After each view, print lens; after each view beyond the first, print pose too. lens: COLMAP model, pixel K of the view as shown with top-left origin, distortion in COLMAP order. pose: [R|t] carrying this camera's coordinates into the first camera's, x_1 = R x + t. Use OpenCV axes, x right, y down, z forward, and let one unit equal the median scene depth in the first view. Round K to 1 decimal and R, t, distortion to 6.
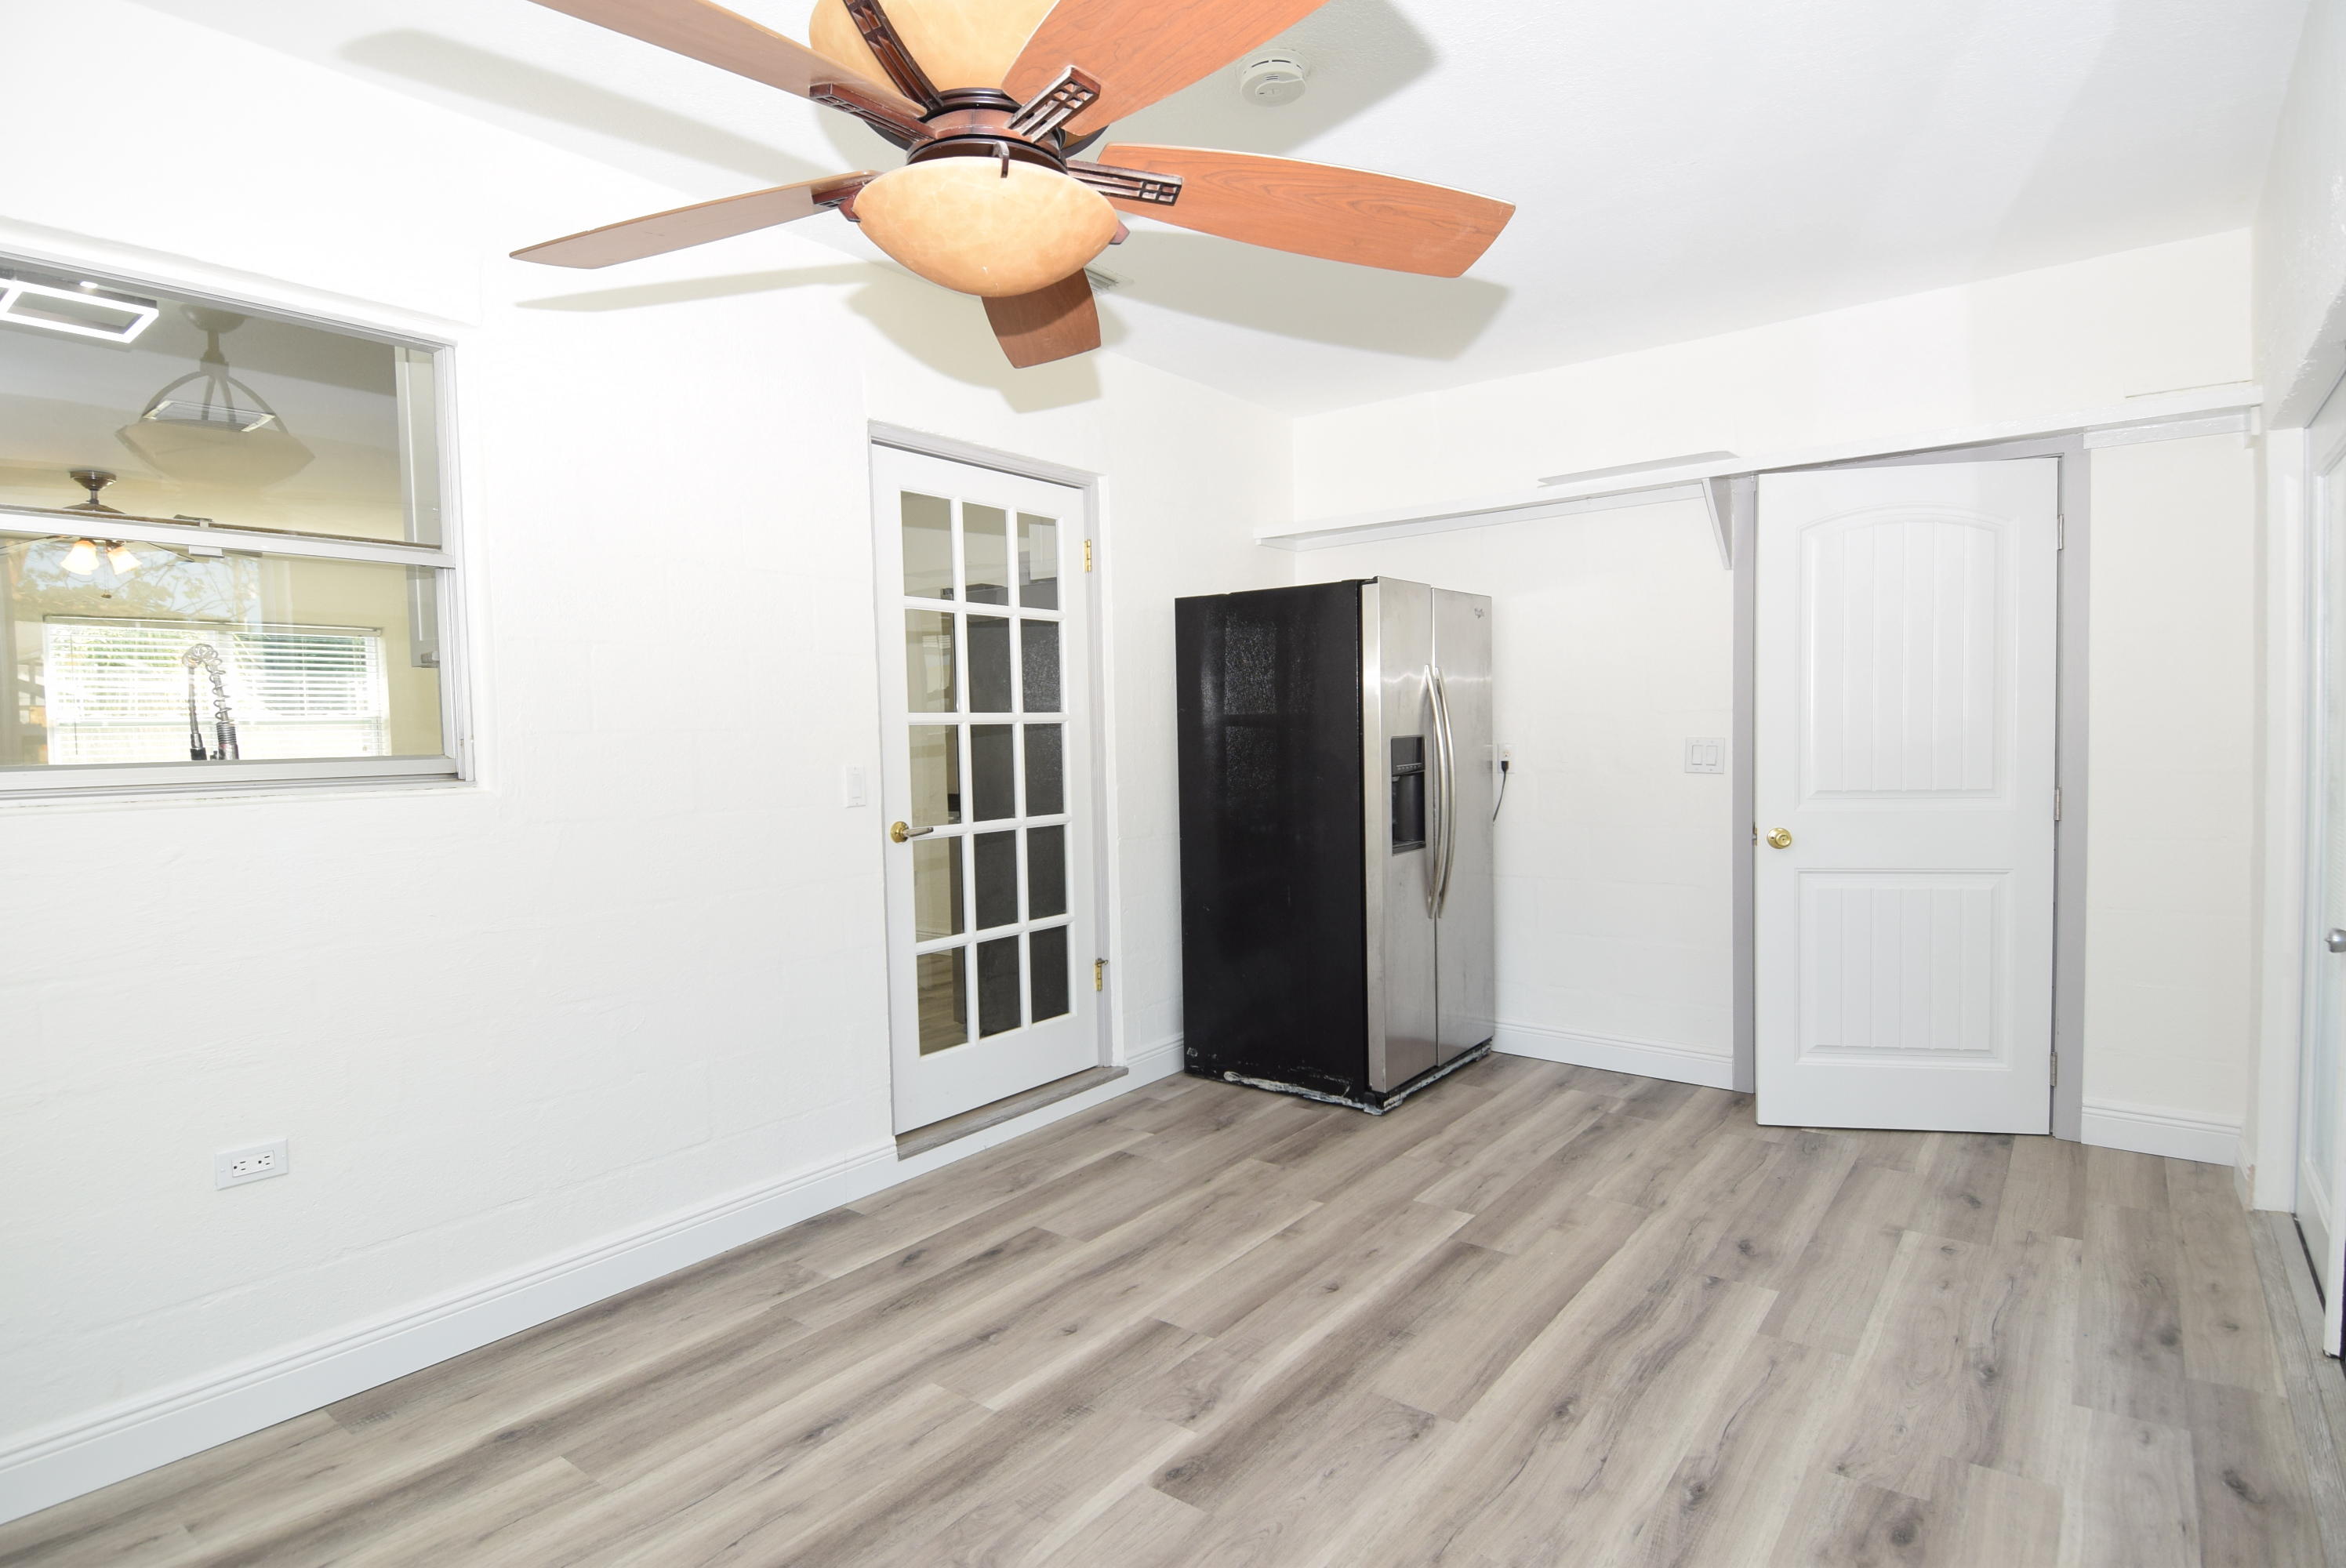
lens RADIAL K [[1223.1, 0, 1180.8], [0, 1223.1, 775.6], [0, 0, 1]] dist [0.043769, -0.047440]
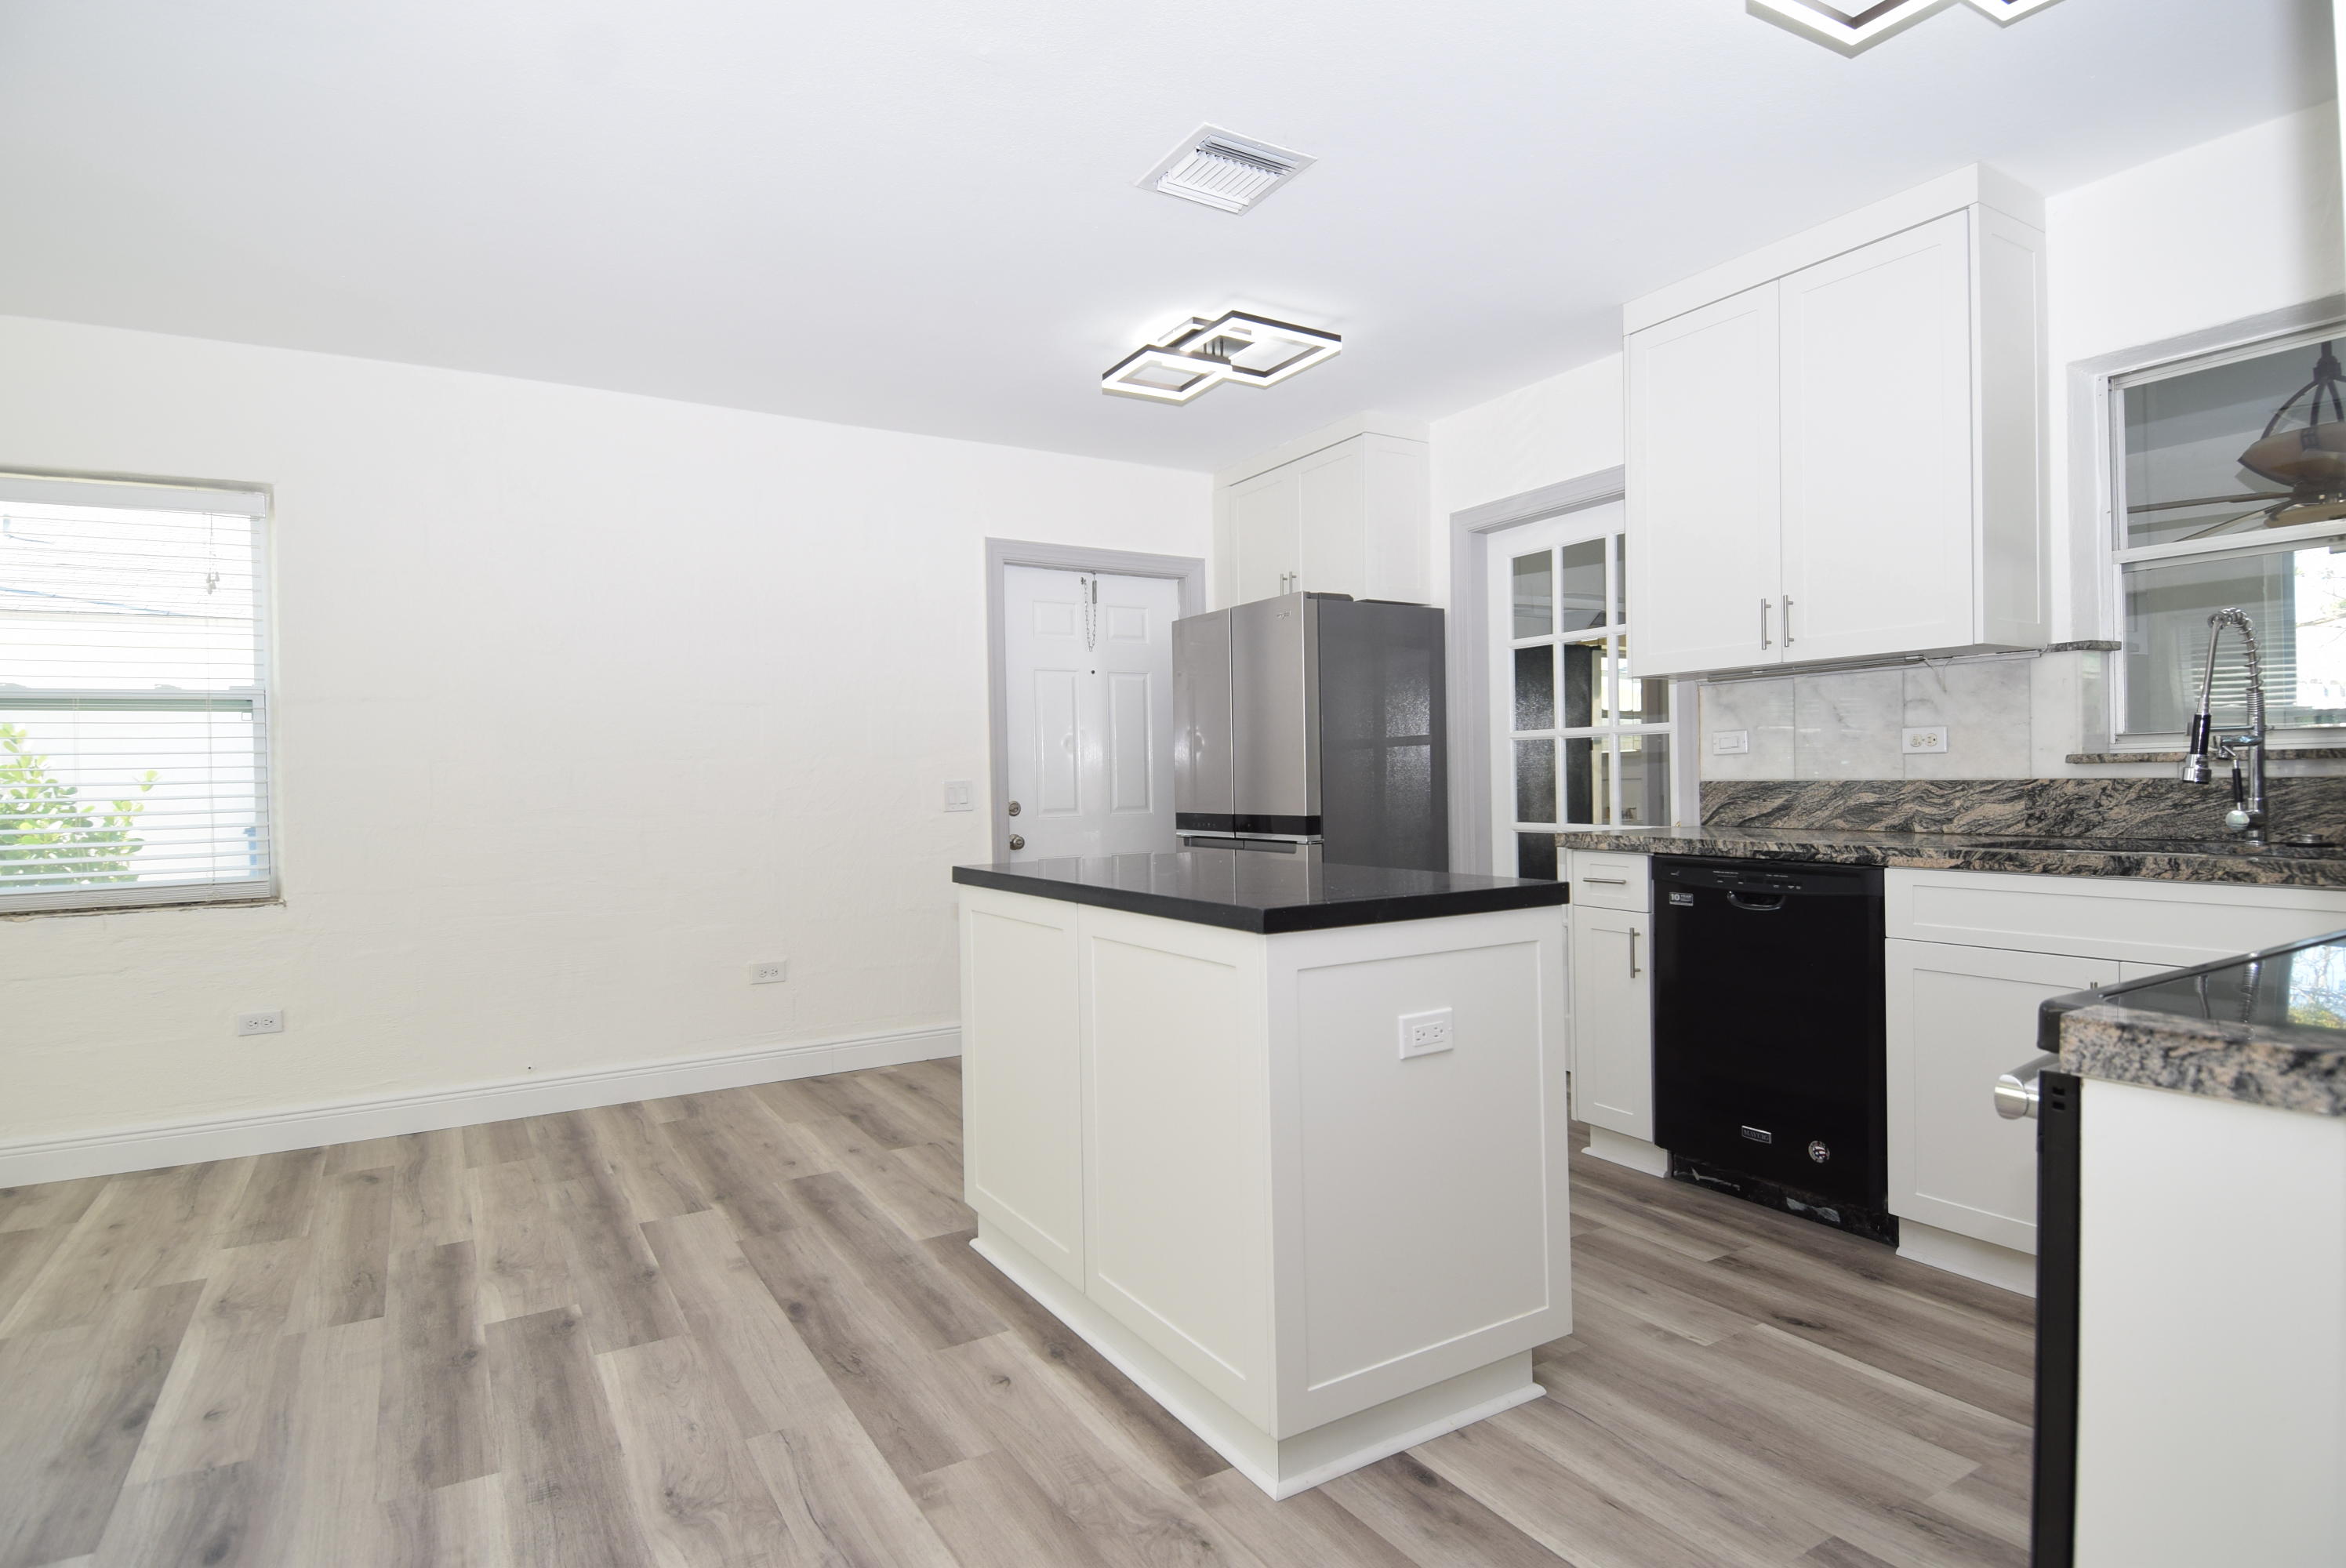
lens RADIAL K [[1223.1, 0, 1169.9], [0, 1223.1, 787.1], [0, 0, 1]] dist [0.043769, -0.047440]
pose [[-0.361584, 0.028874, -0.931892, 1.450921], [-0.020056, 0.999048, 0.038737, -0.045868], [0.932124, 0.032697, -0.360661, 1.486573]]
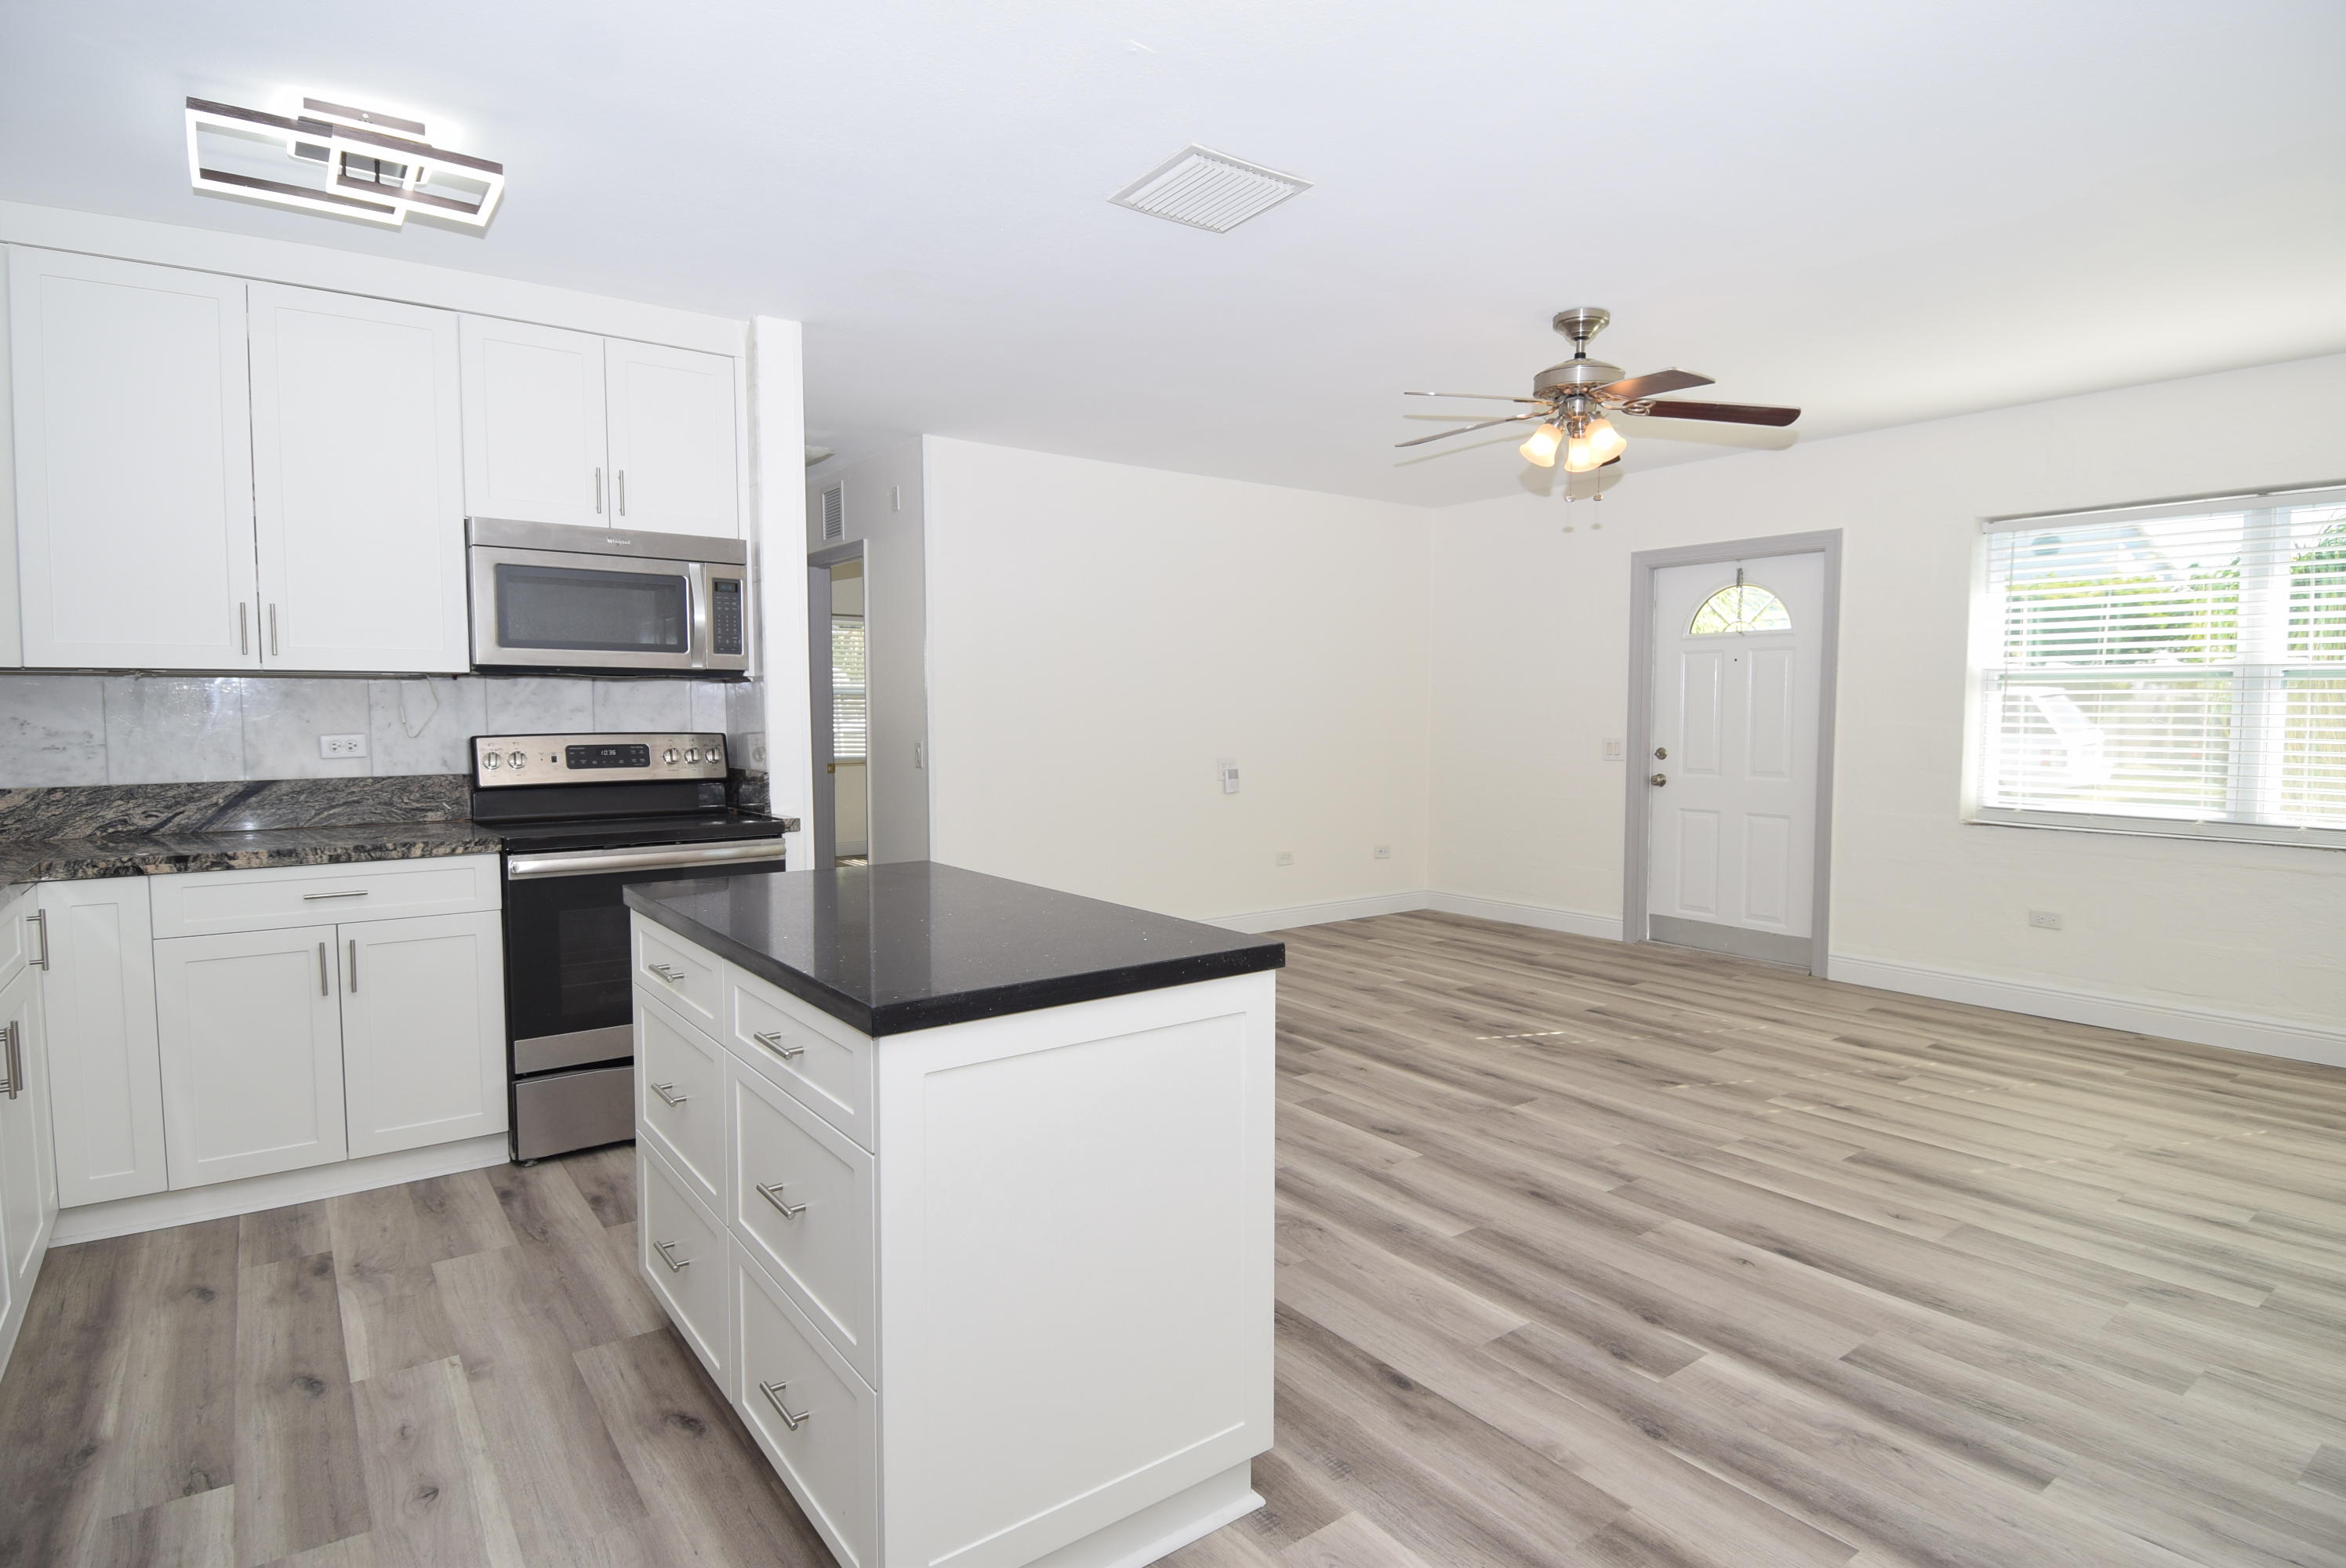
lens RADIAL K [[1223.1, 0, 1174.3], [0, 1223.1, 785.2], [0, 0, 1]] dist [0.043769, -0.047440]
pose [[0.269838, -0.046229, 0.961795, -0.150964], [0.043693, 0.998406, 0.035731, -0.048054], [-0.961914, 0.032383, 0.271427, 0.796566]]
